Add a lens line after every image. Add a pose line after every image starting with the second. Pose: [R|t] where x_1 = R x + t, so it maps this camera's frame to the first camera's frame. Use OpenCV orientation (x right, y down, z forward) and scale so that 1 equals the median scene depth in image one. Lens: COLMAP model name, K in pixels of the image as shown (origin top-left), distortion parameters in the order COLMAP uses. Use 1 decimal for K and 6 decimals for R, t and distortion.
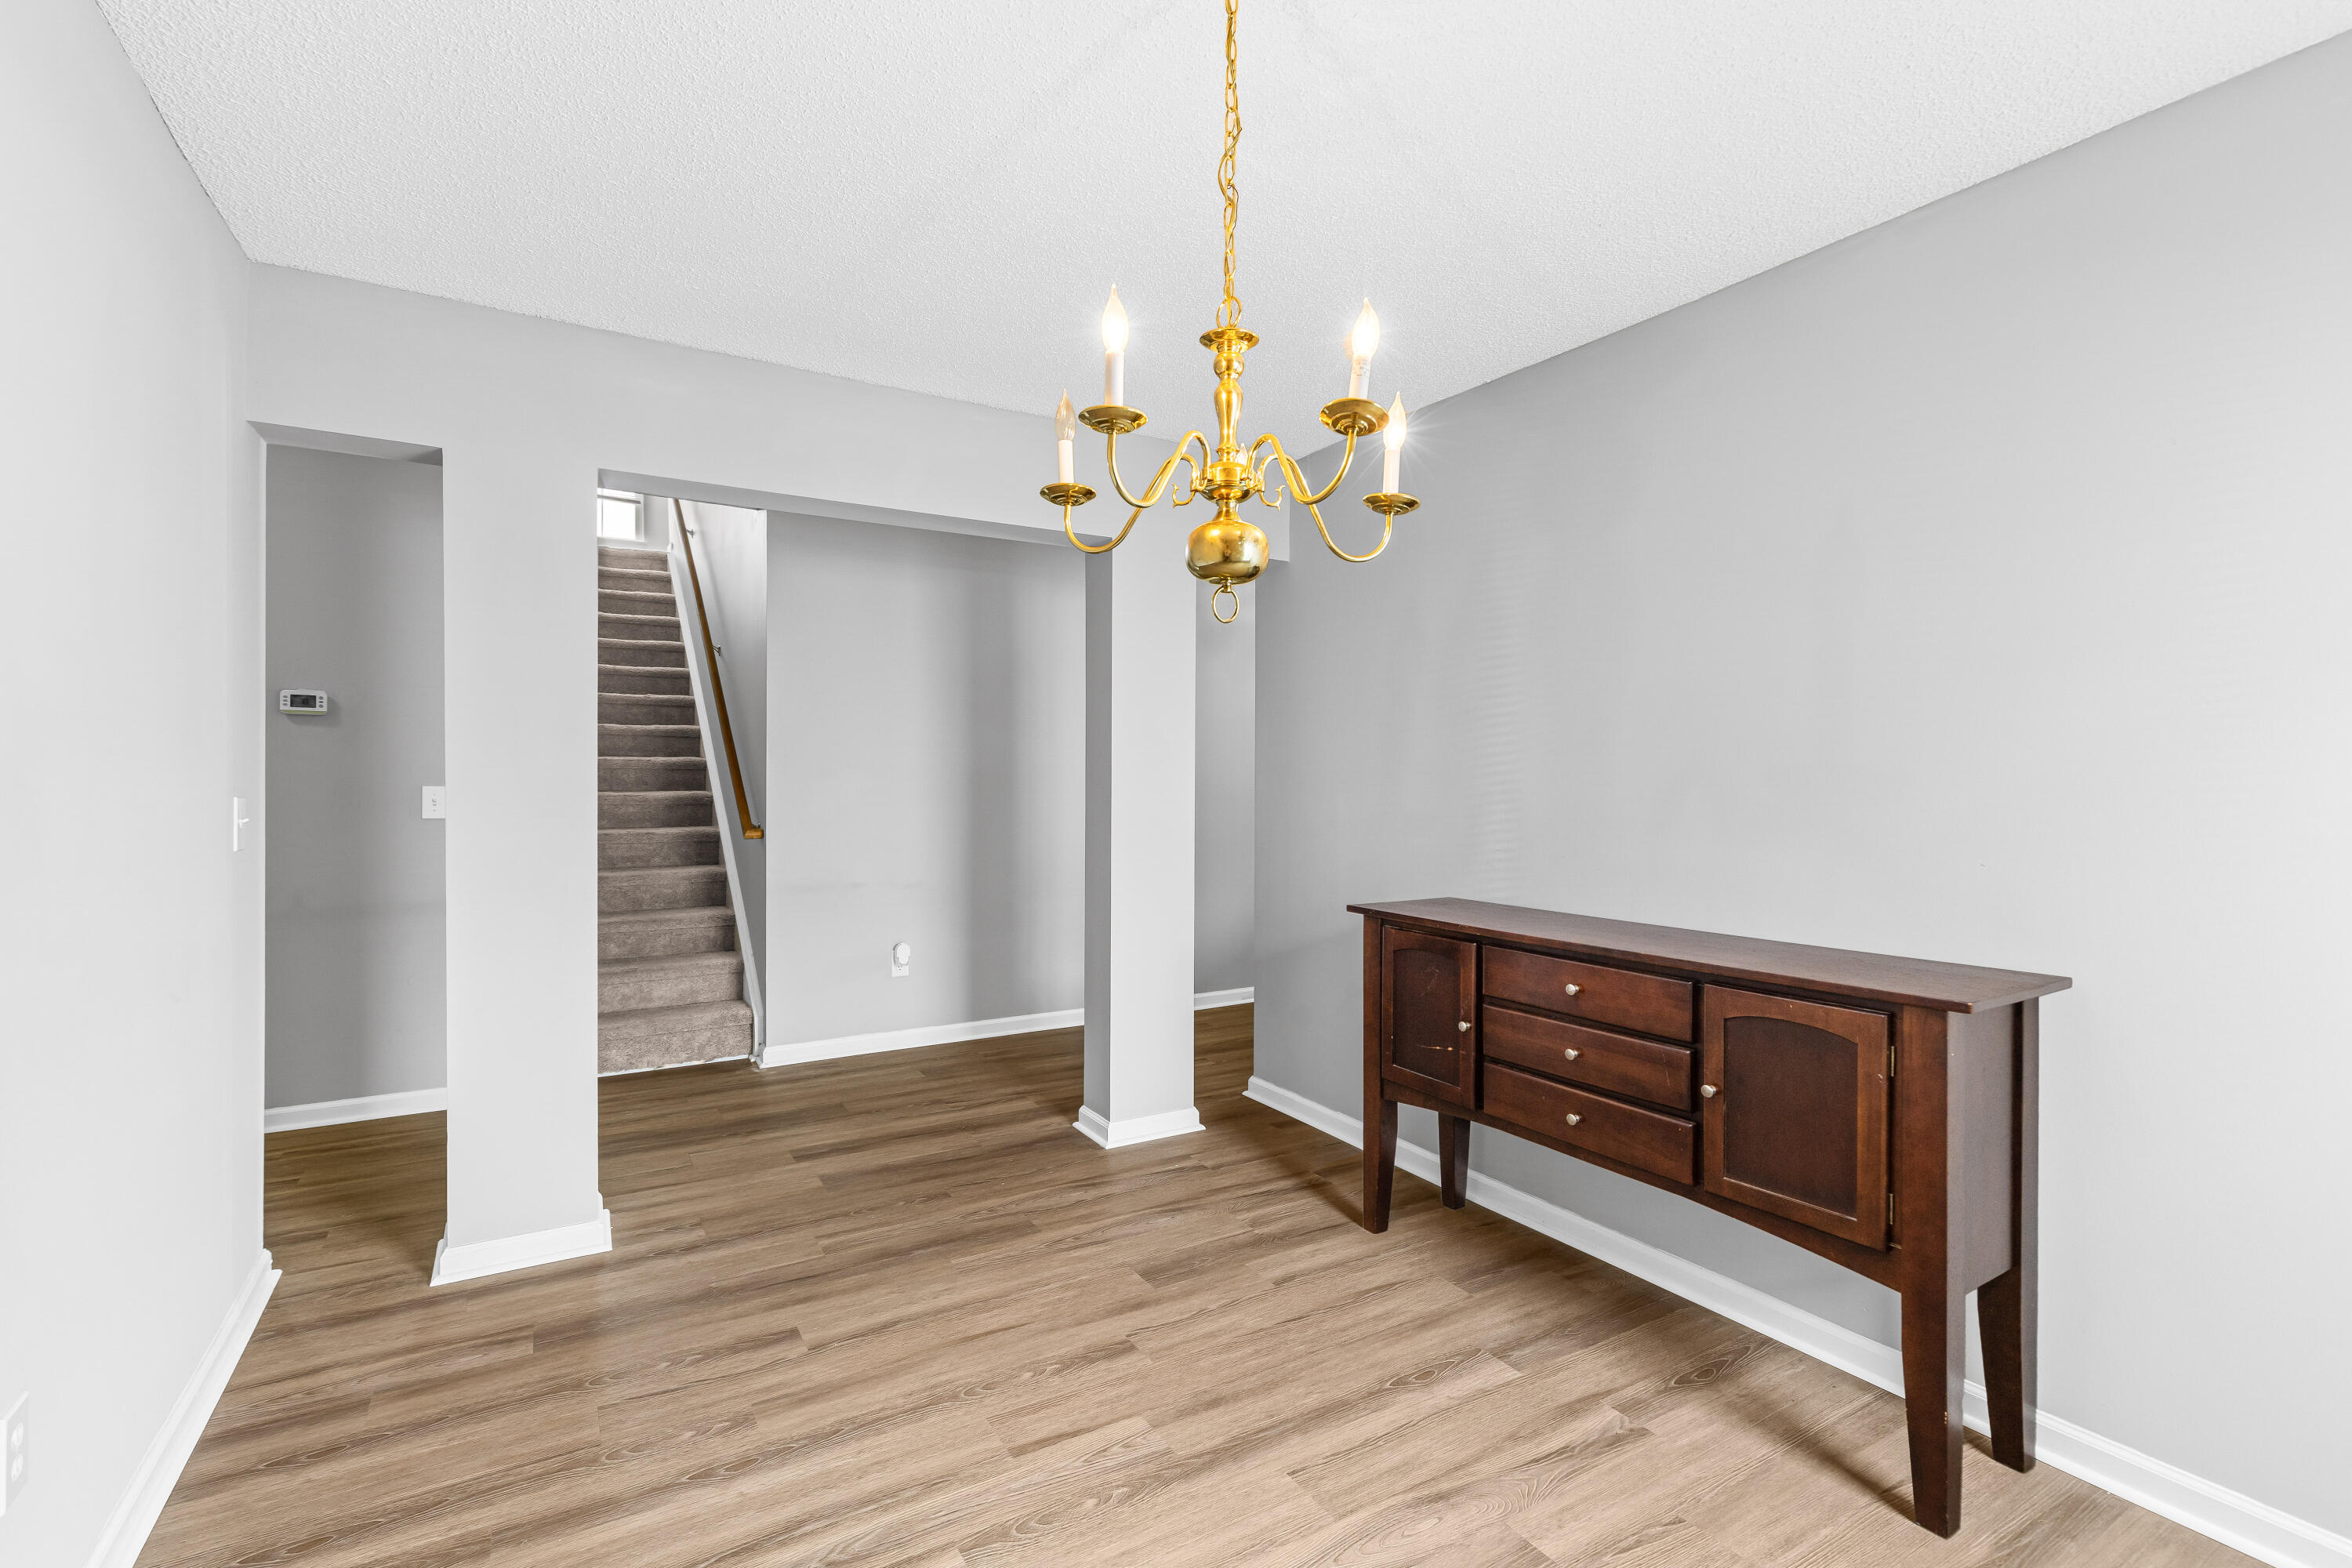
lens RADIAL K [[1057.5, 0, 1168.3], [0, 1057.5, 785.2], [0, 0, 1]] dist [0.010699, -0.001130]
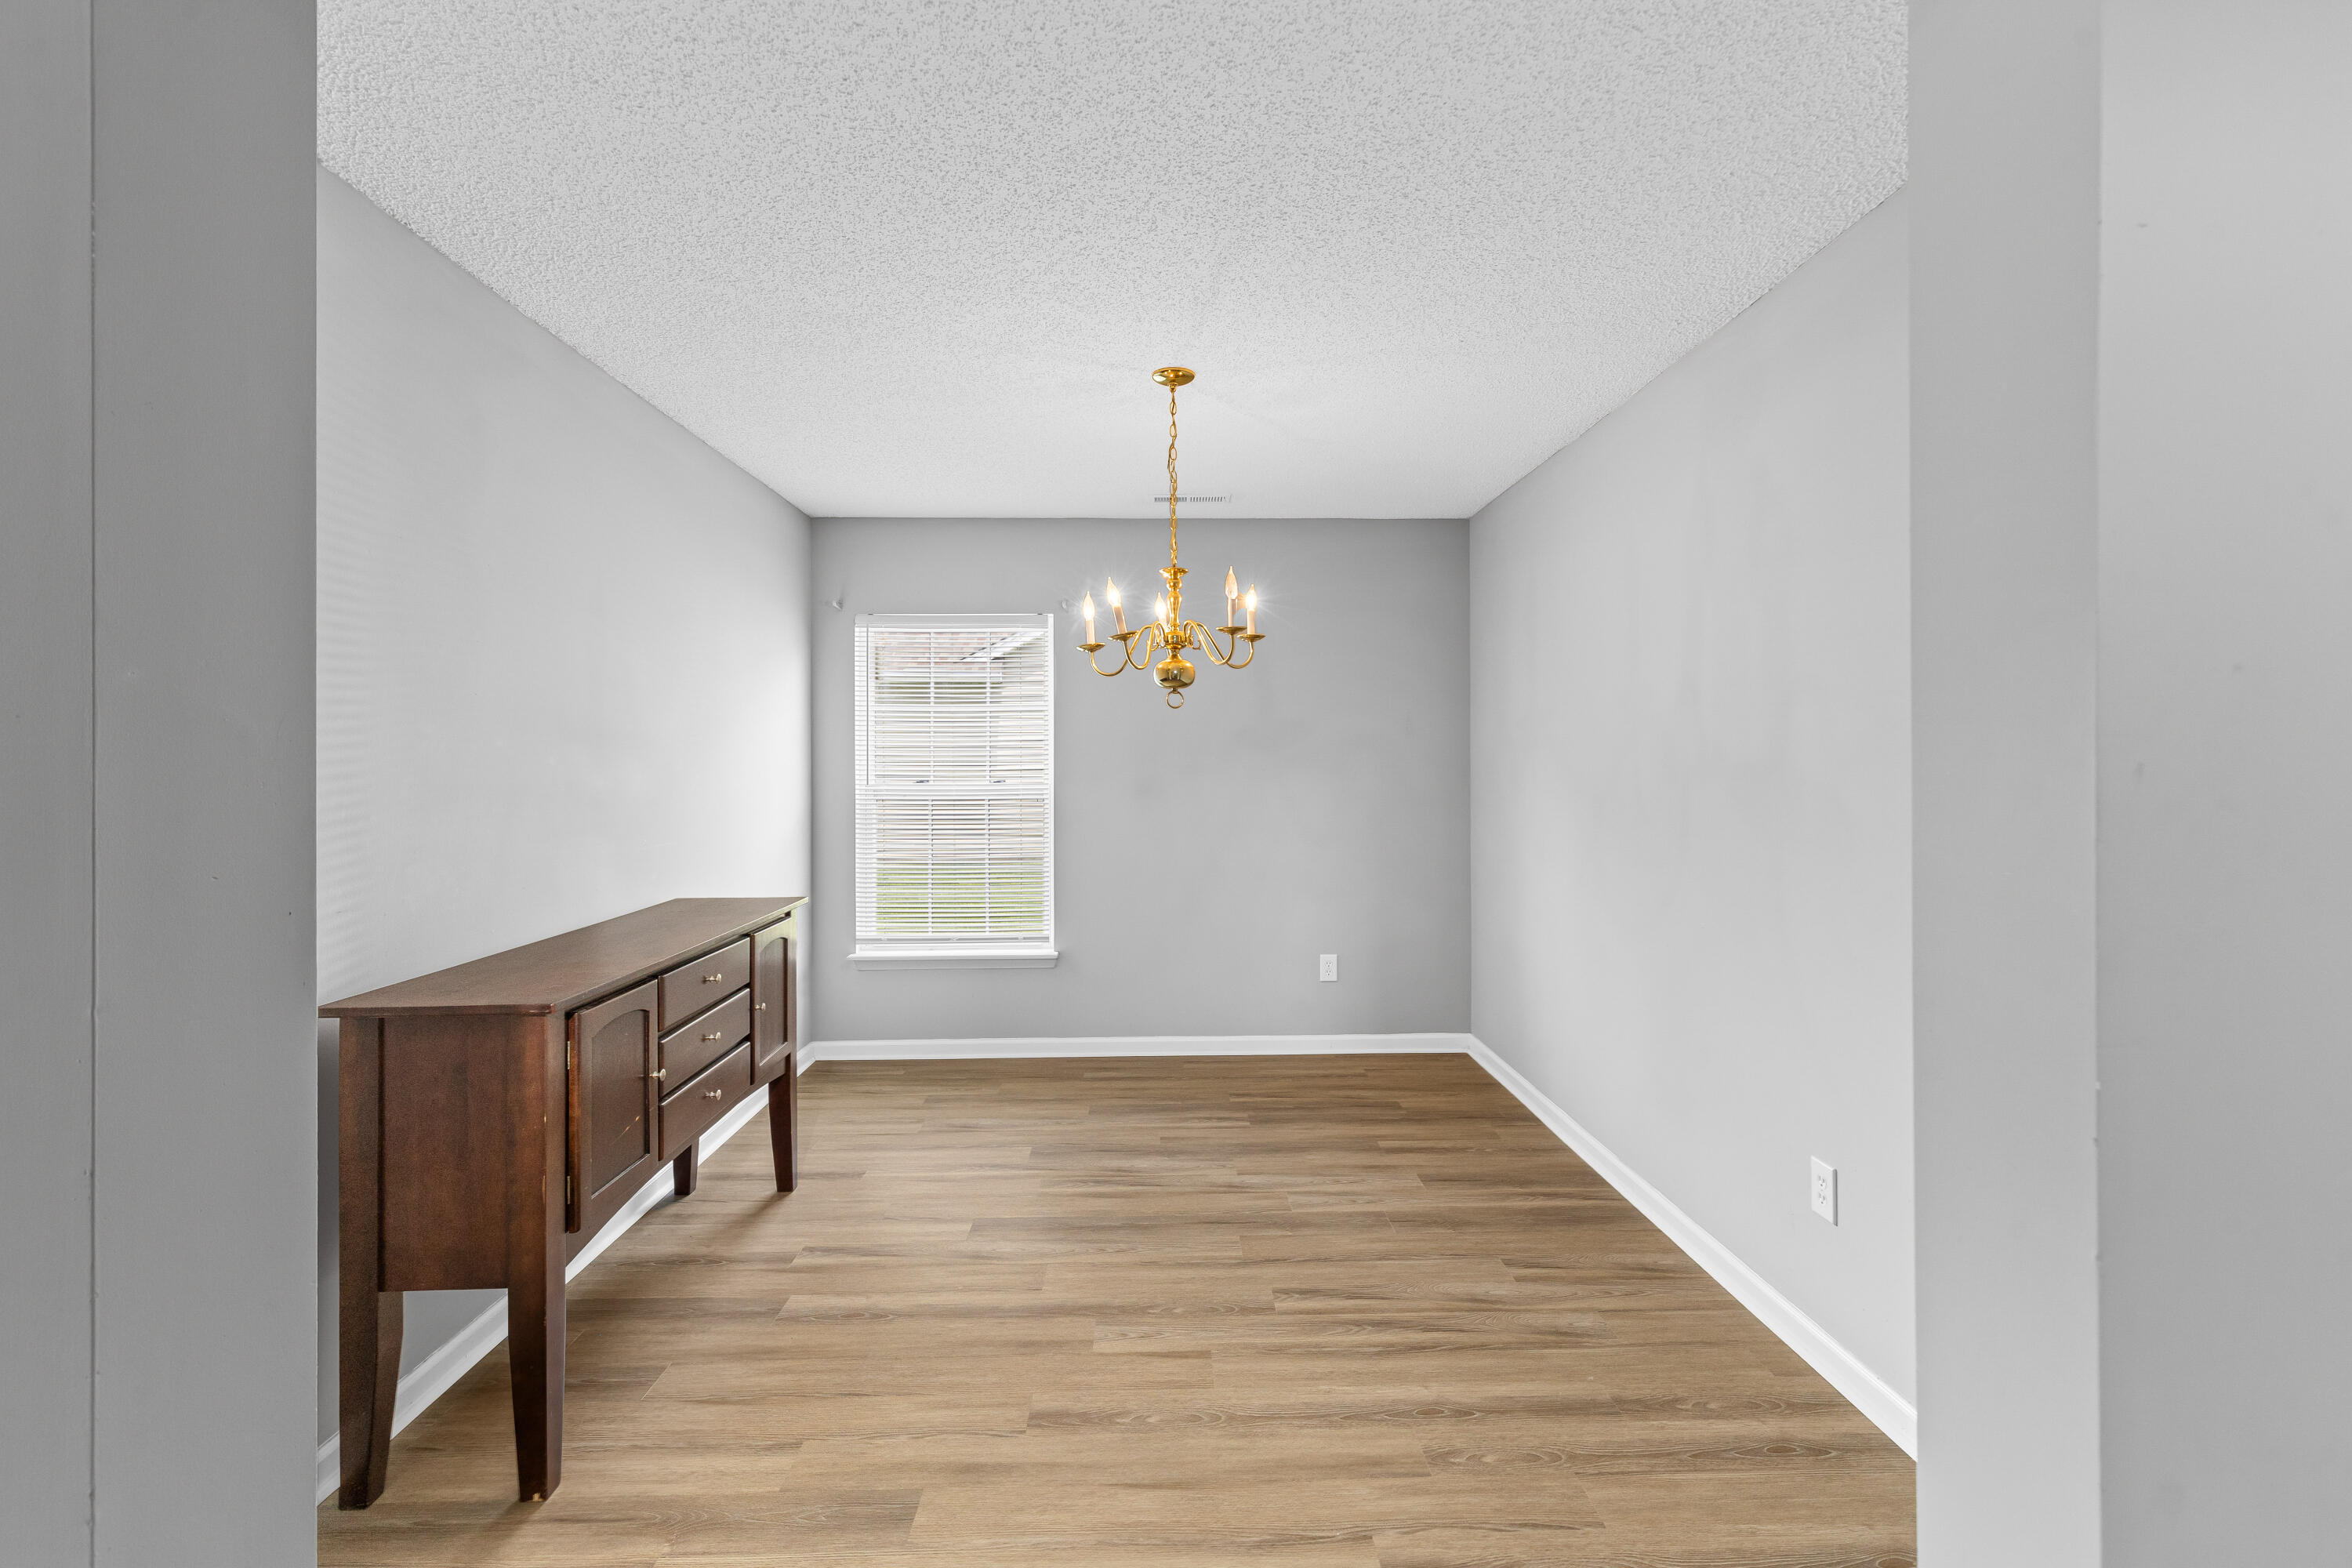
lens RADIAL K [[1057.5, 0, 1192.3], [0, 1057.5, 770.3], [0, 0, 1]] dist [0.010699, -0.001130]
pose [[-0.877986, -0.000041, 0.478686, -0.545388], [0.008136, 0.999854, 0.015008, -0.037399], [-0.478617, 0.017071, -0.877858, 1.589776]]
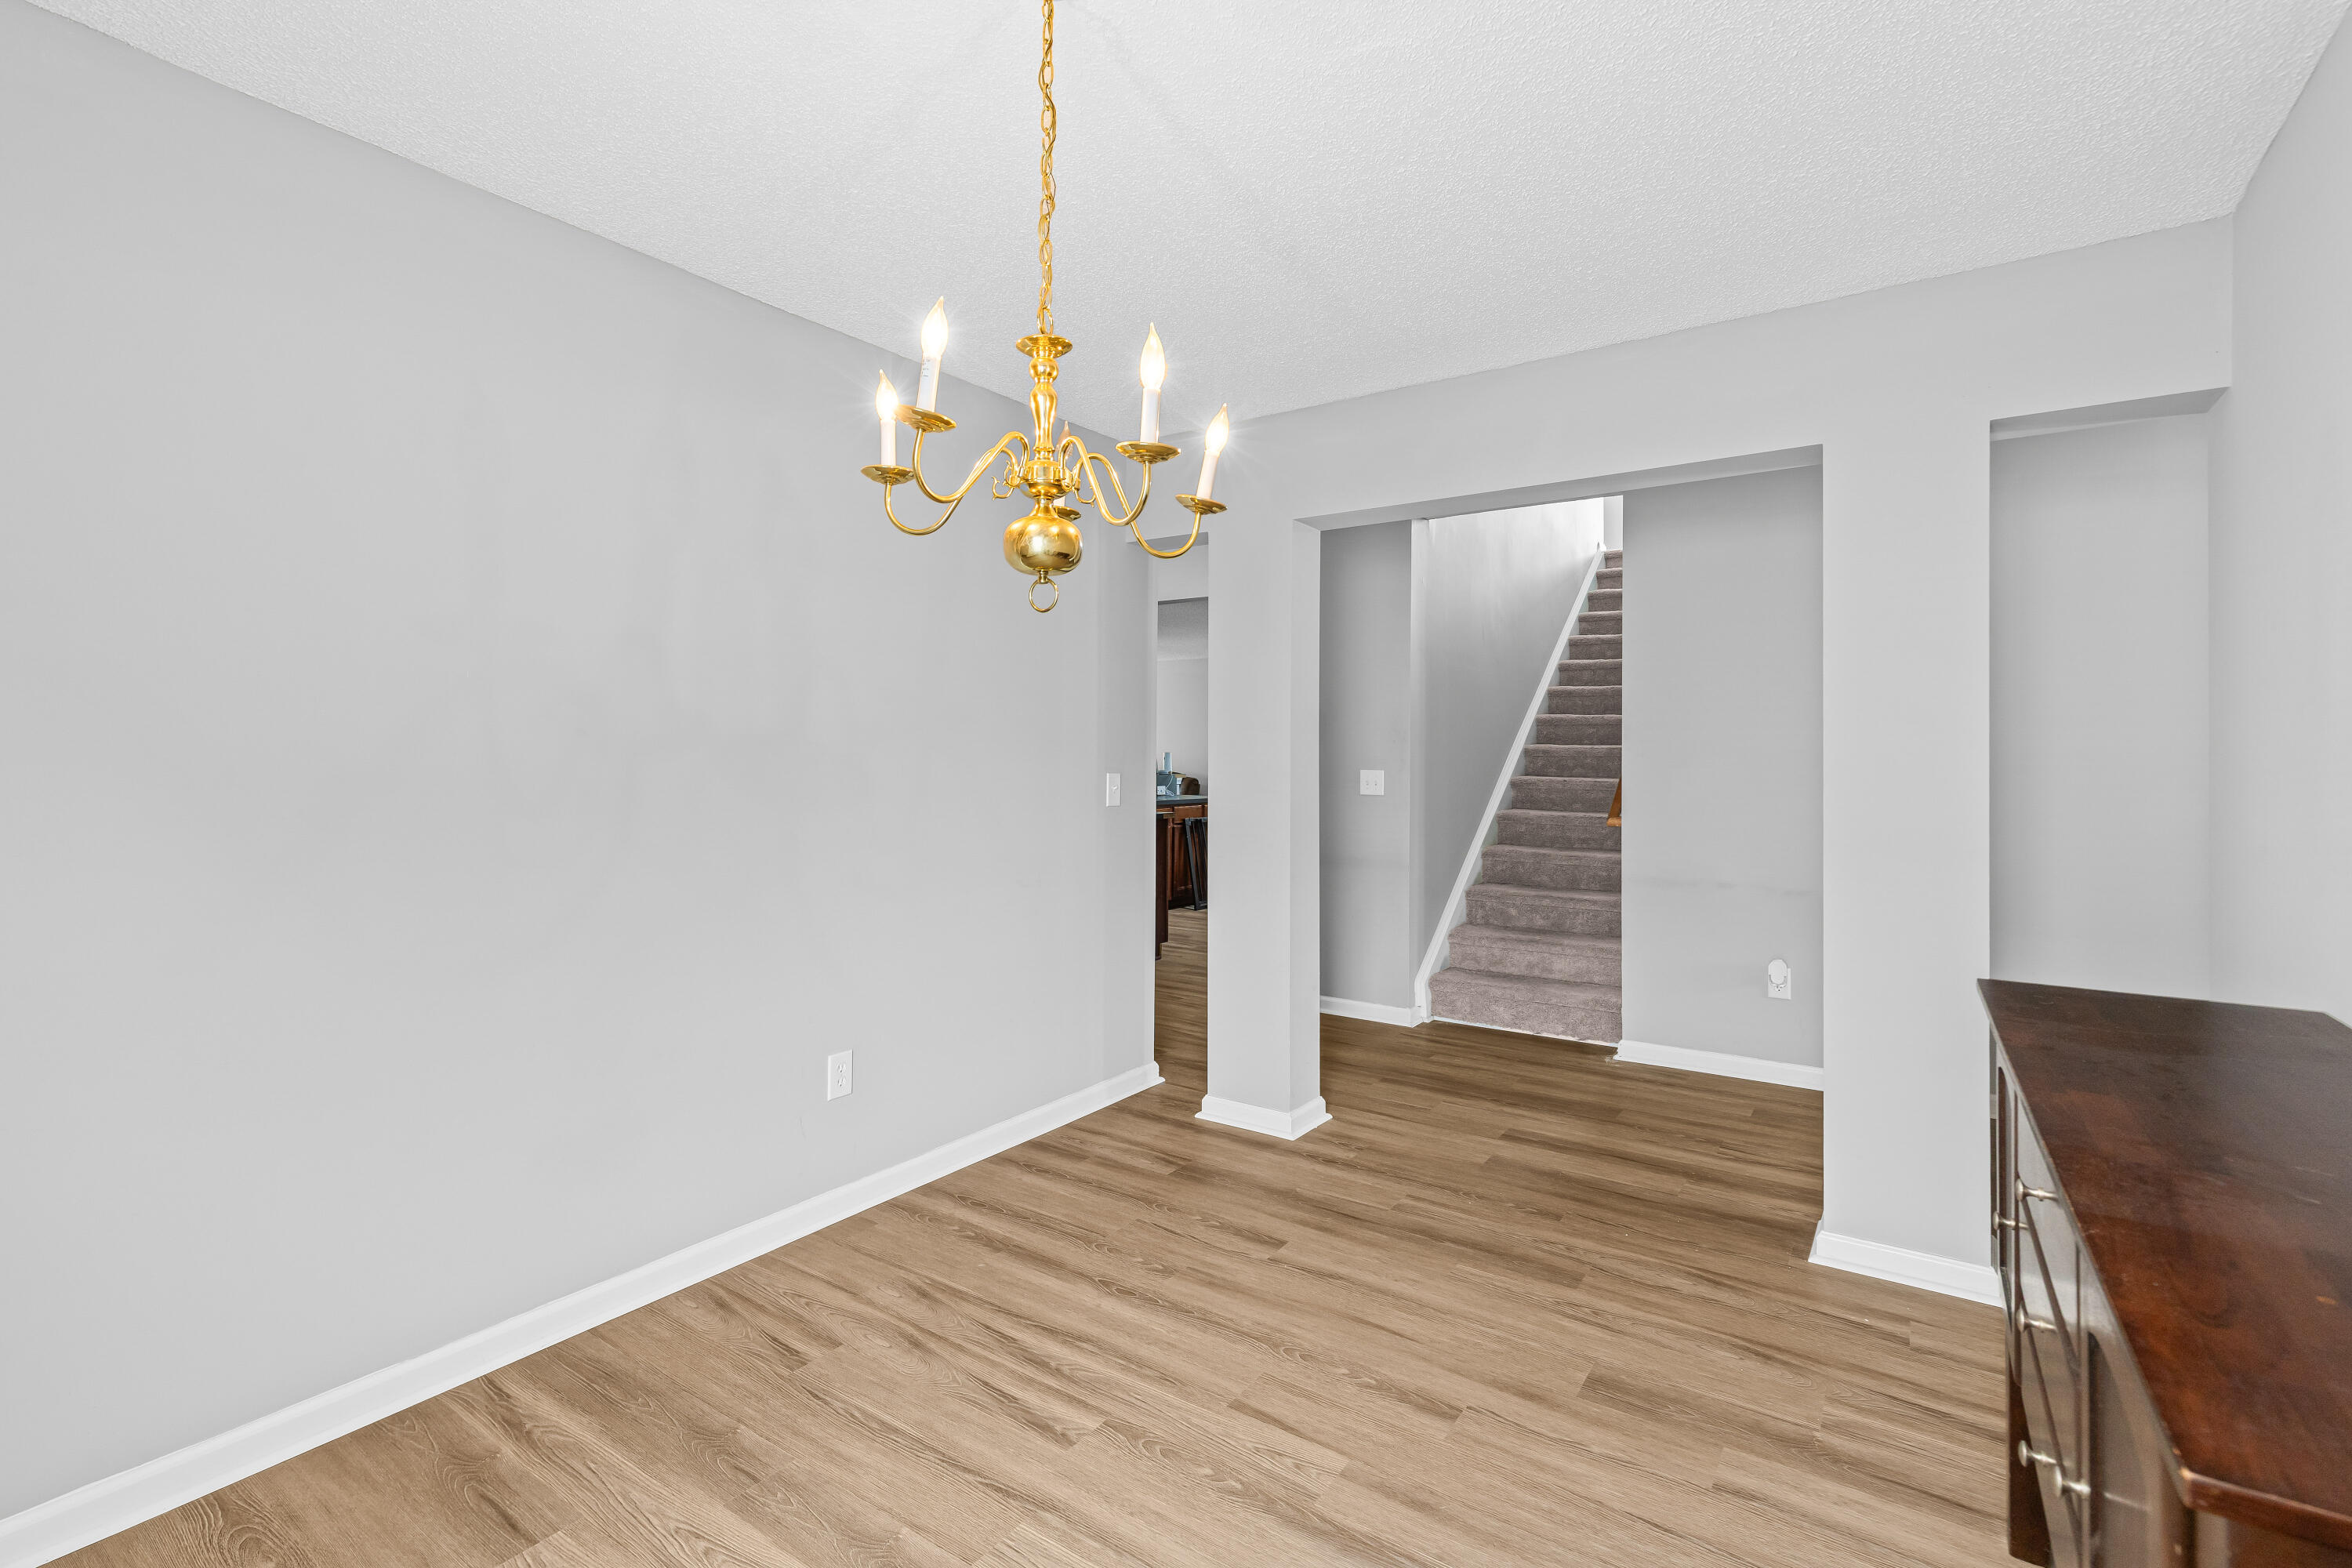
lens RADIAL K [[1057.5, 0, 1184.9], [0, 1057.5, 740.7], [0, 0, 1]] dist [0.010699, -0.001130]
pose [[0.419726, -0.018813, -0.907456, 0.617266], [-0.011482, 0.999595, -0.026034, 0.003123], [0.907578, 0.021346, 0.419340, 0.391527]]
